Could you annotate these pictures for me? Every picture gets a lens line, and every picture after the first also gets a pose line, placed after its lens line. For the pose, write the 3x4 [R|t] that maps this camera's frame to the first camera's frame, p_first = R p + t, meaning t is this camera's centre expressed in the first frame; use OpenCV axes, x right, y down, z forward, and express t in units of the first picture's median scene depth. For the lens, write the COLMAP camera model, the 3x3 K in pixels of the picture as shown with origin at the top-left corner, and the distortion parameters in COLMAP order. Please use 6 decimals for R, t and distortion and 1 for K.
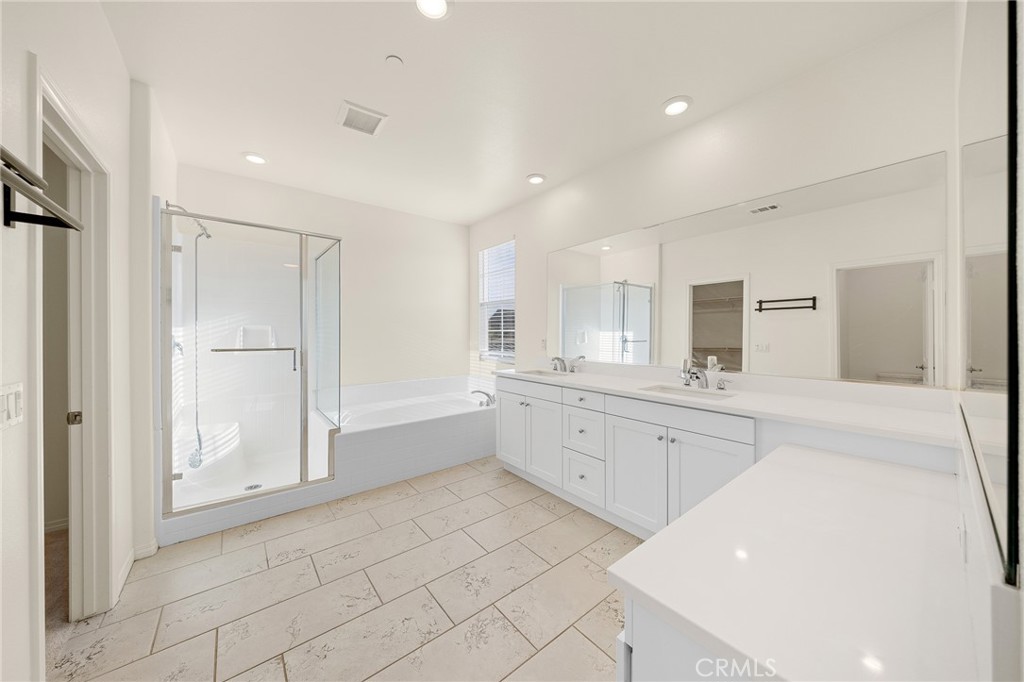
lens RADIAL K [[348.0, 0, 509.9], [0, 348.0, 332.2], [0, 0, 1]] dist [-0.004235, -0.000223]
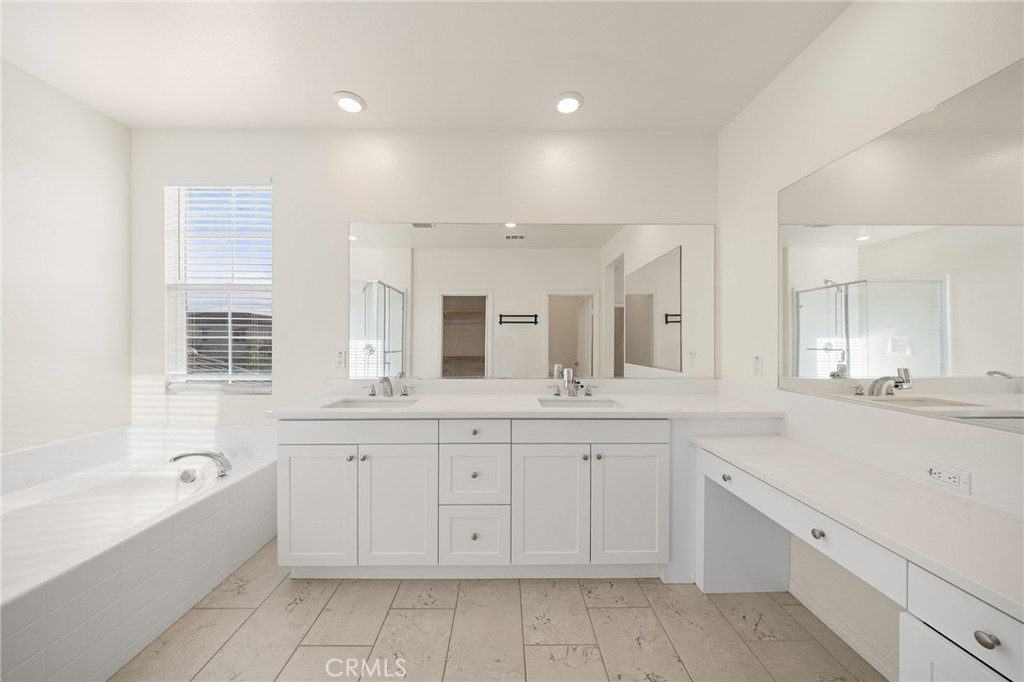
lens RADIAL K [[348.0, 0, 513.8], [0, 348.0, 341.5], [0, 0, 1]] dist [-0.004235, -0.000223]
pose [[0.611742, 0.005932, 0.791035, -0.187146], [-0.004343, 0.999982, -0.004140, 0.002944], [-0.791046, -0.000903, 0.611757, 0.276828]]
